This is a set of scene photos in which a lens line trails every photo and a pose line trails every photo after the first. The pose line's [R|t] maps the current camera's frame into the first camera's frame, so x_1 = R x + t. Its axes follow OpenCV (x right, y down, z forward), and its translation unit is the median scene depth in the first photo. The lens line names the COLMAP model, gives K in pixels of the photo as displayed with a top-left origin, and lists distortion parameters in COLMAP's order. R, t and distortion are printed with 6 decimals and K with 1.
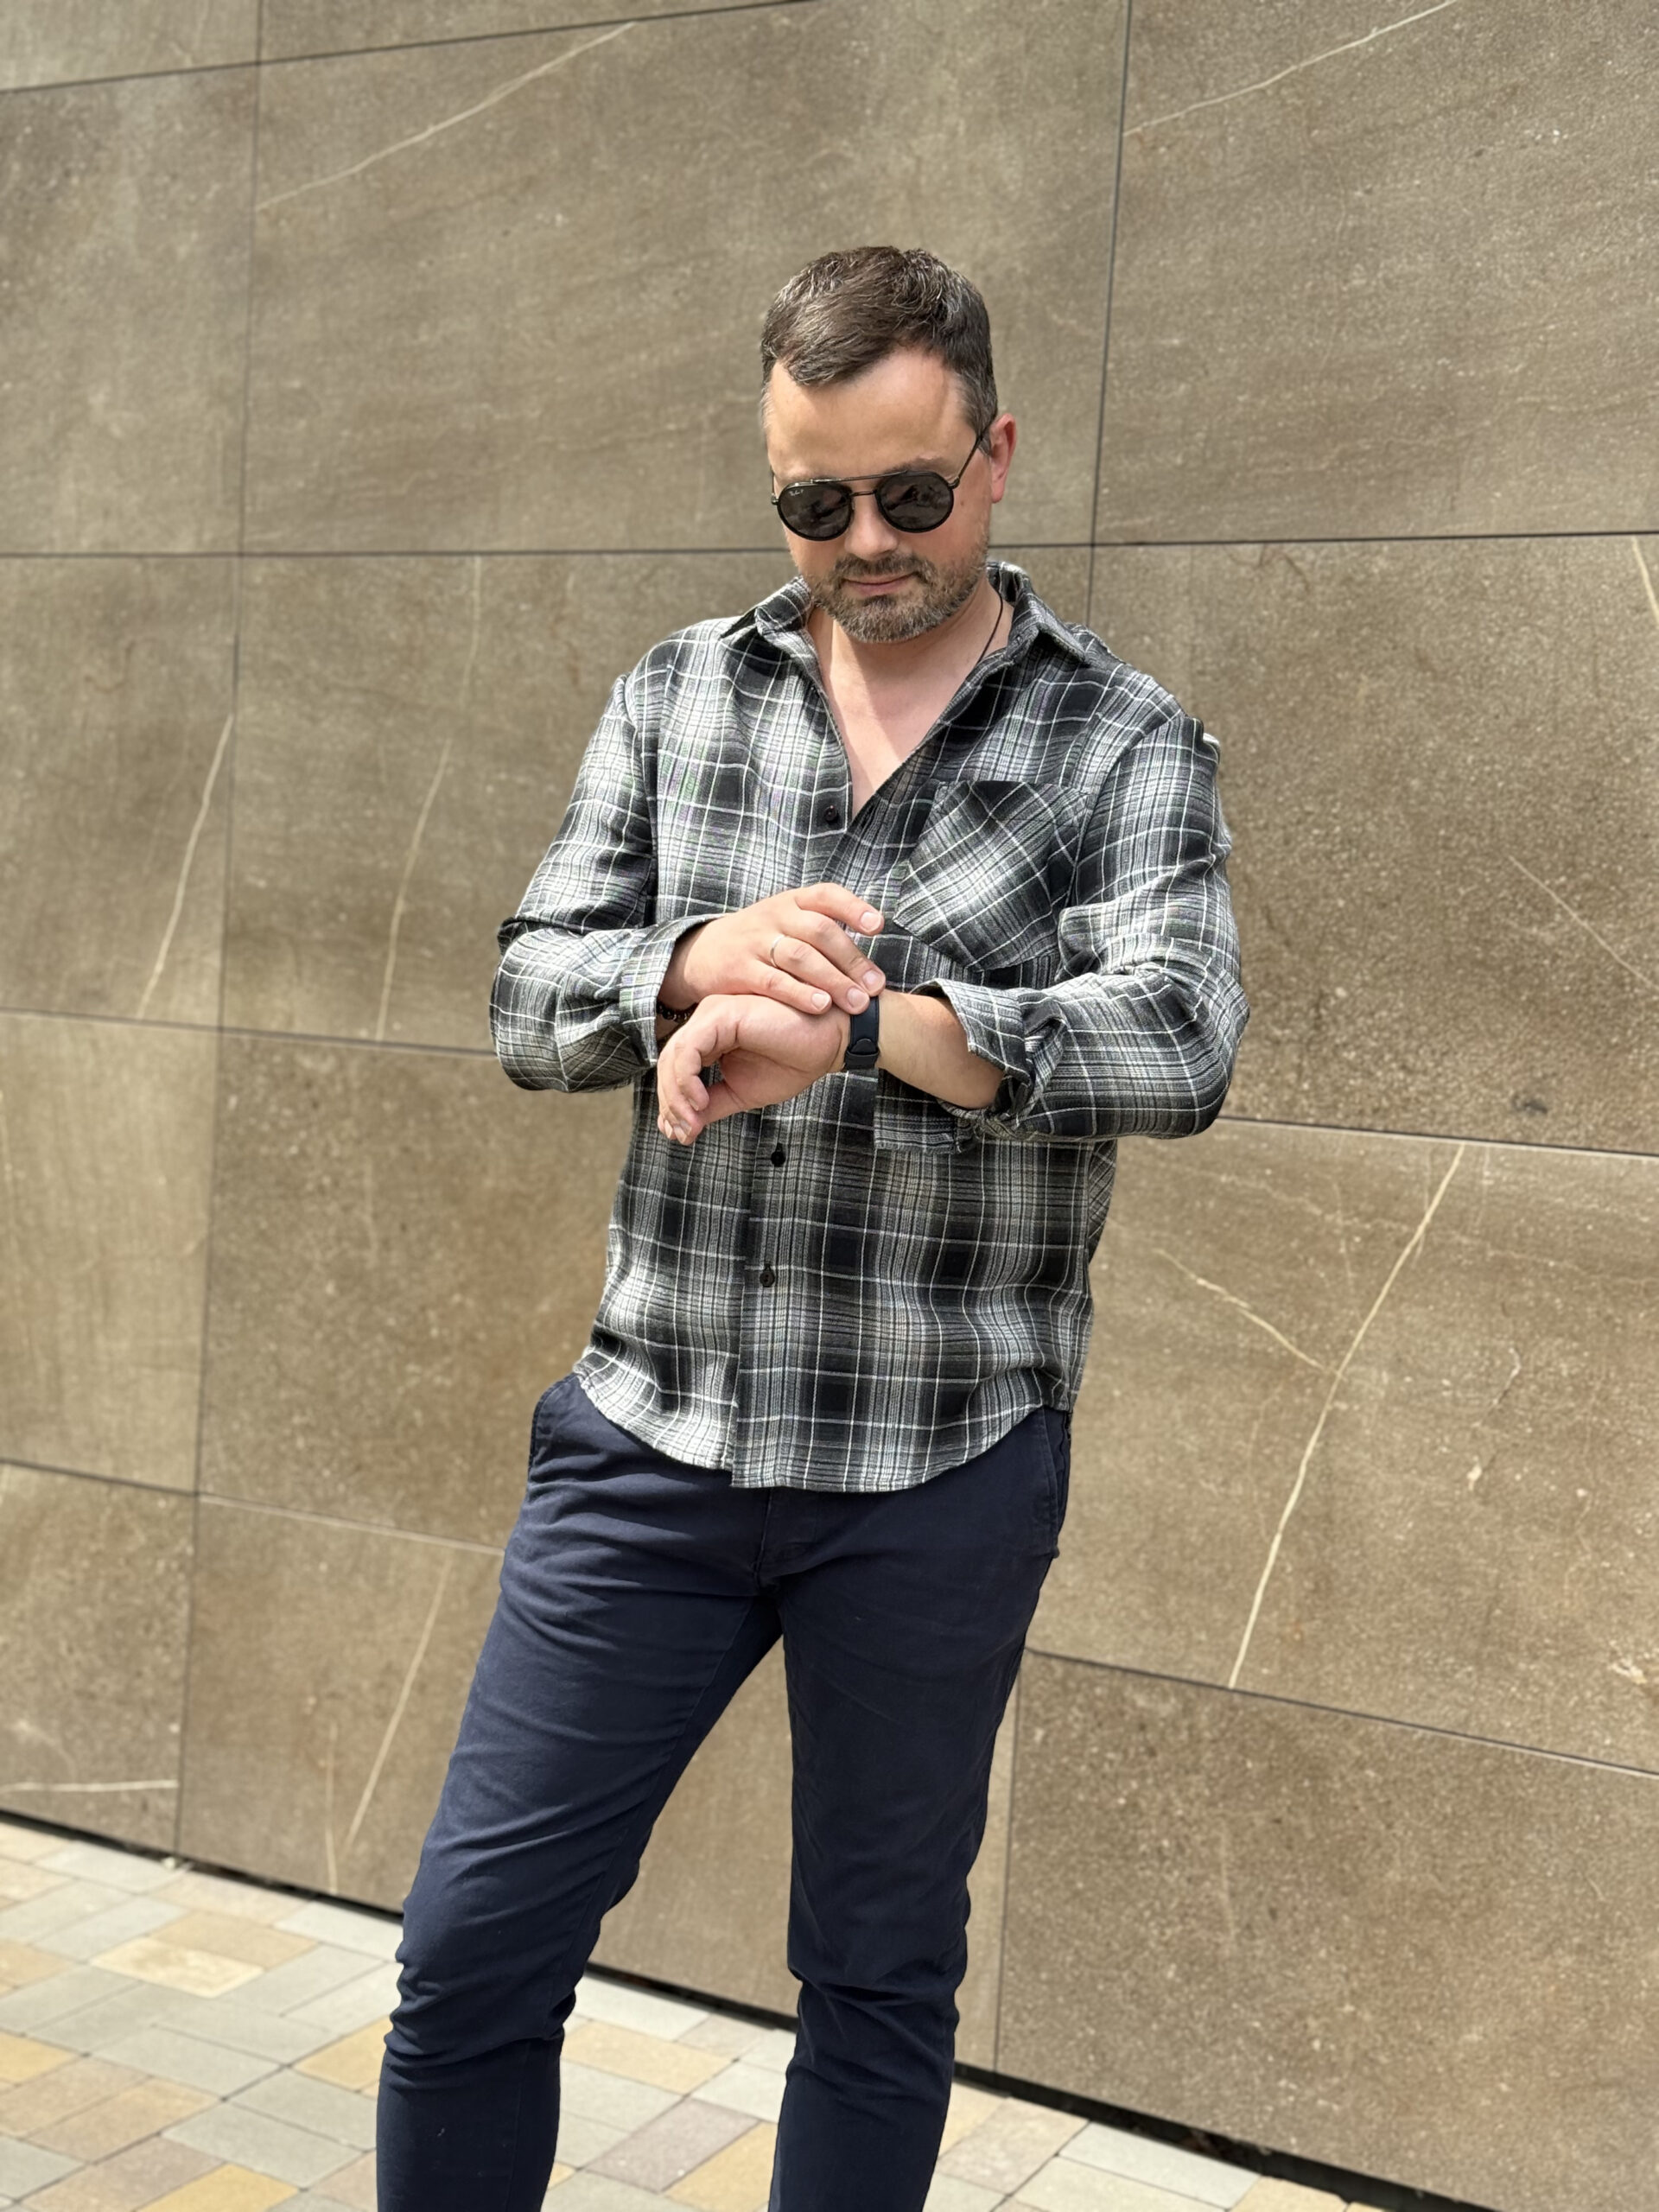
lens RADIAL K [[3034.4, 0, 832.9], [0, 3034.4, 1099.6], [0, 0, 1]] dist [0.101687, 0.000000]
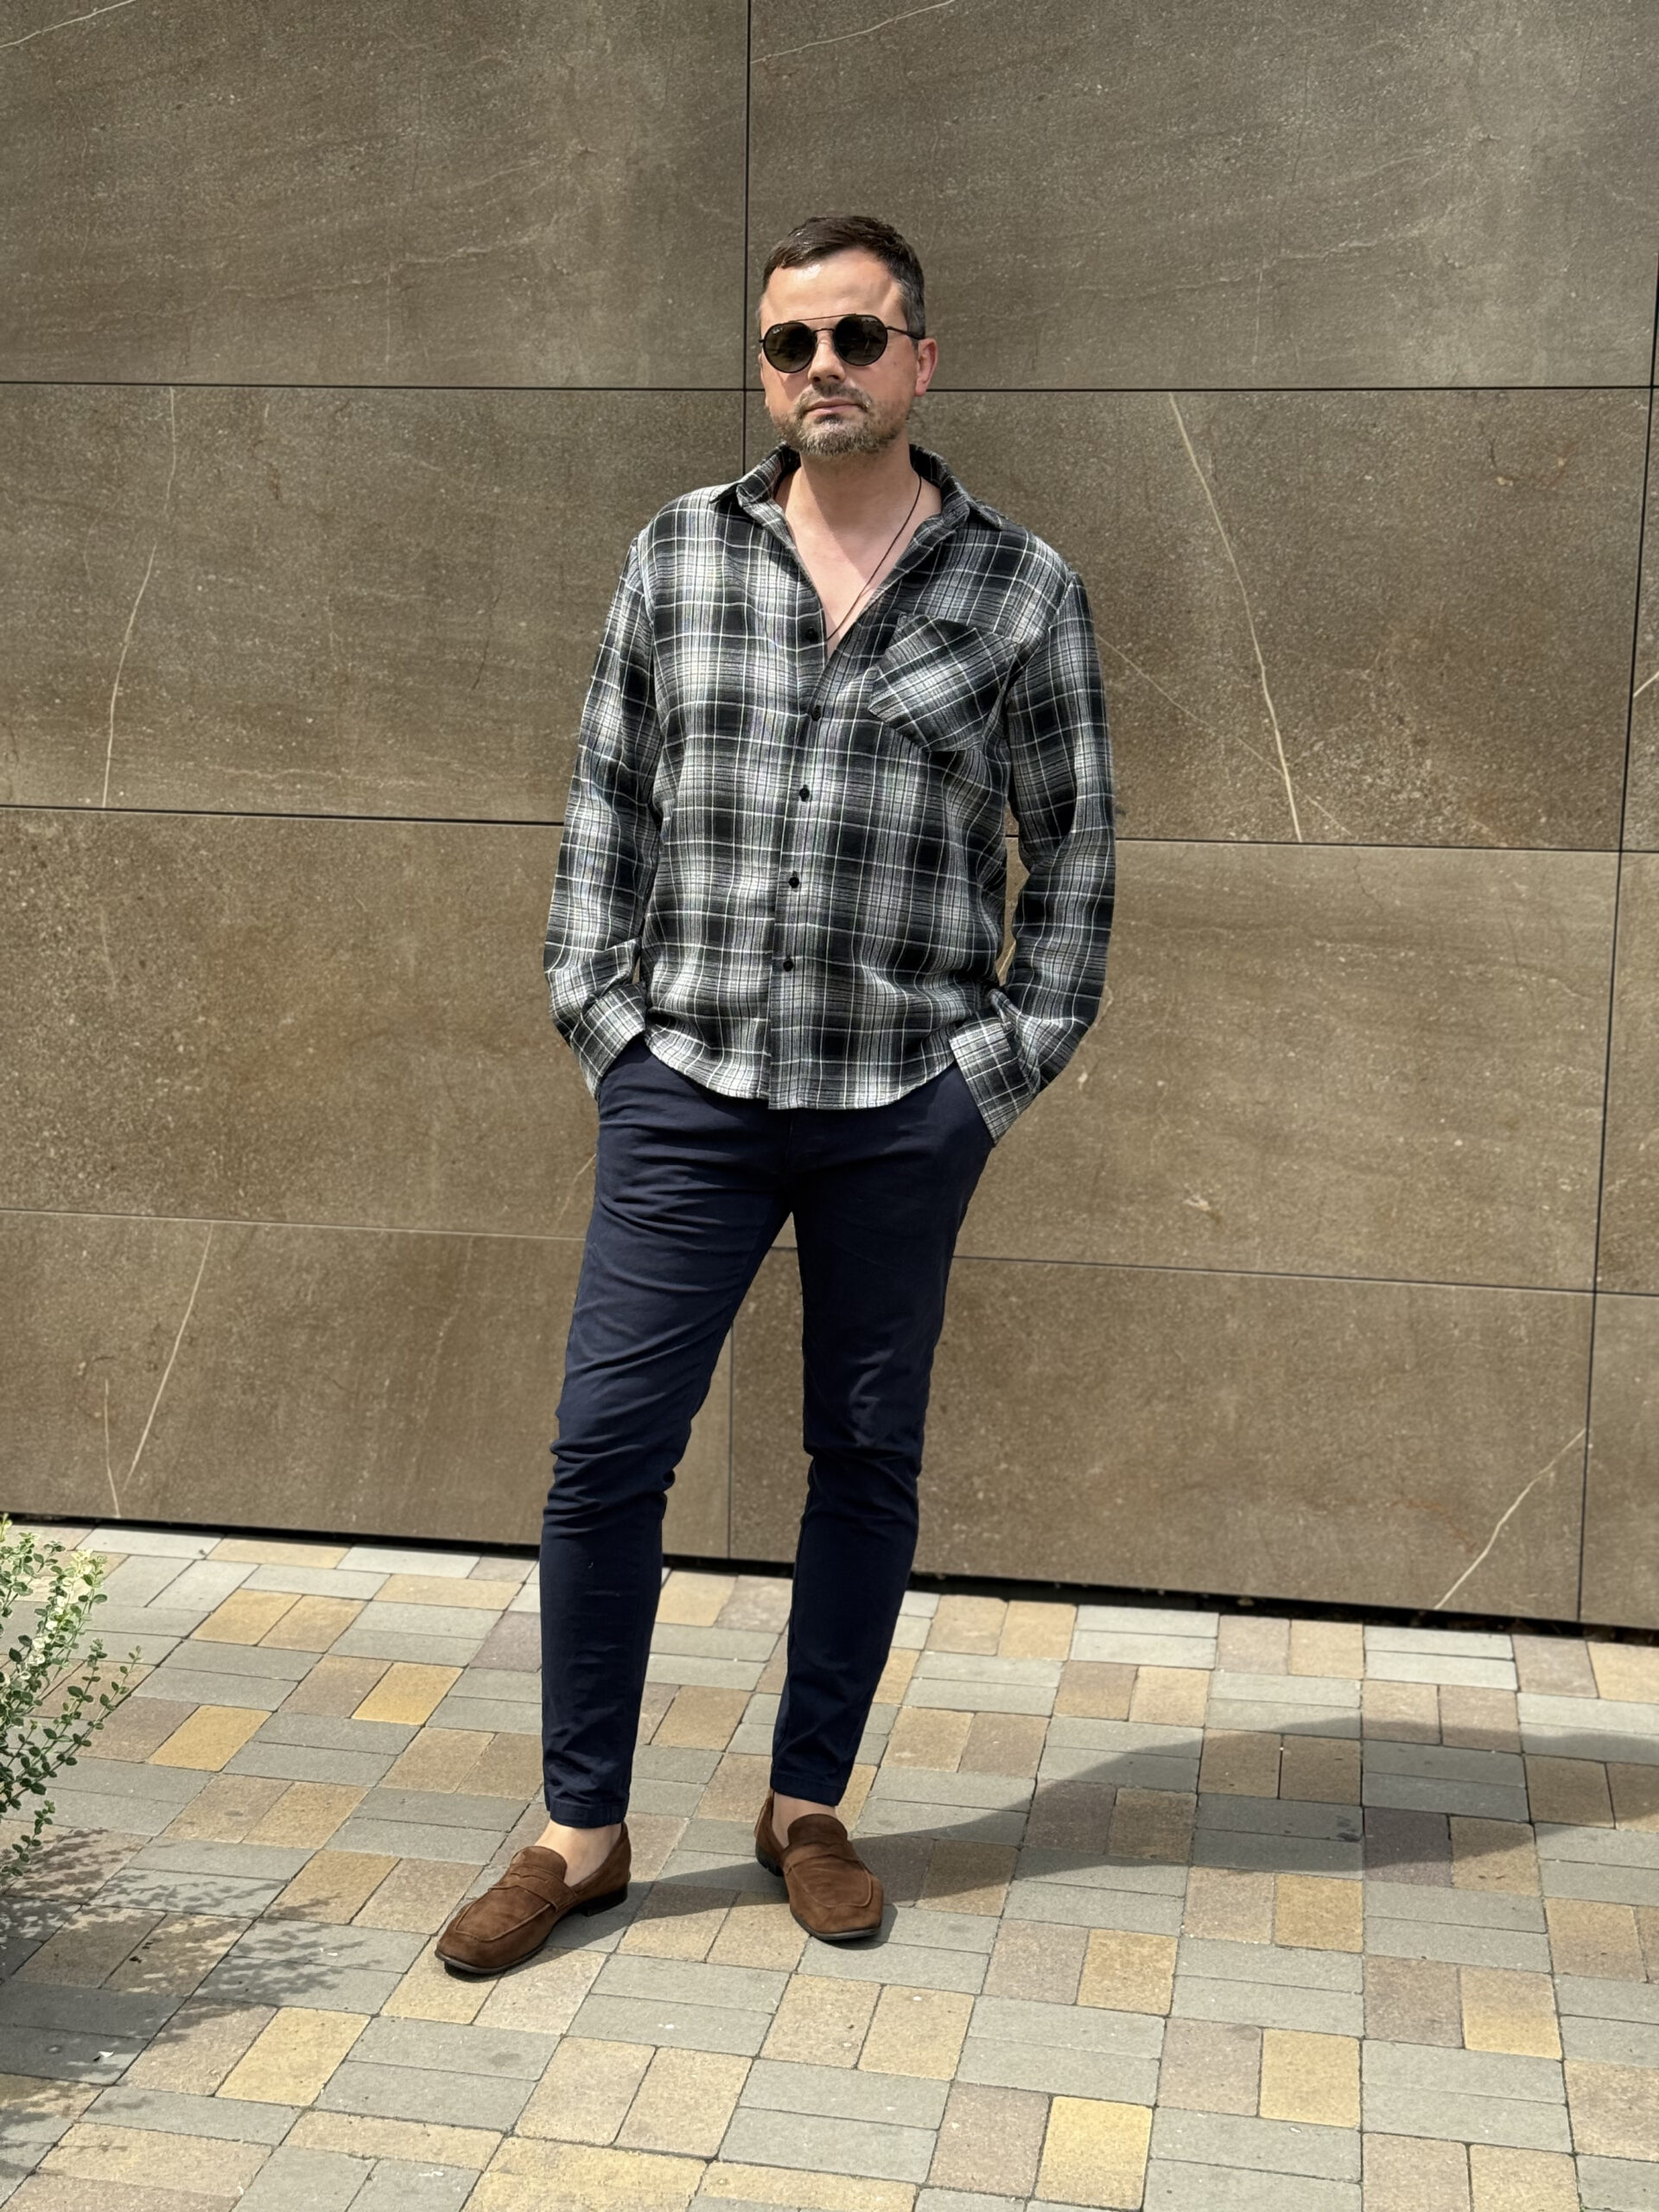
lens RADIAL K [[3034.4, 0, 823.1], [0, 3034.4, 1105.3], [0, 0, 1]] dist [0.101687, 0.000000]
pose [[0.943892, -0.088230, 0.318249, -0.336639], [0.055979, 0.992452, 0.109116, -0.022338], [-0.325474, -0.085179, 0.941706, -0.261866]]
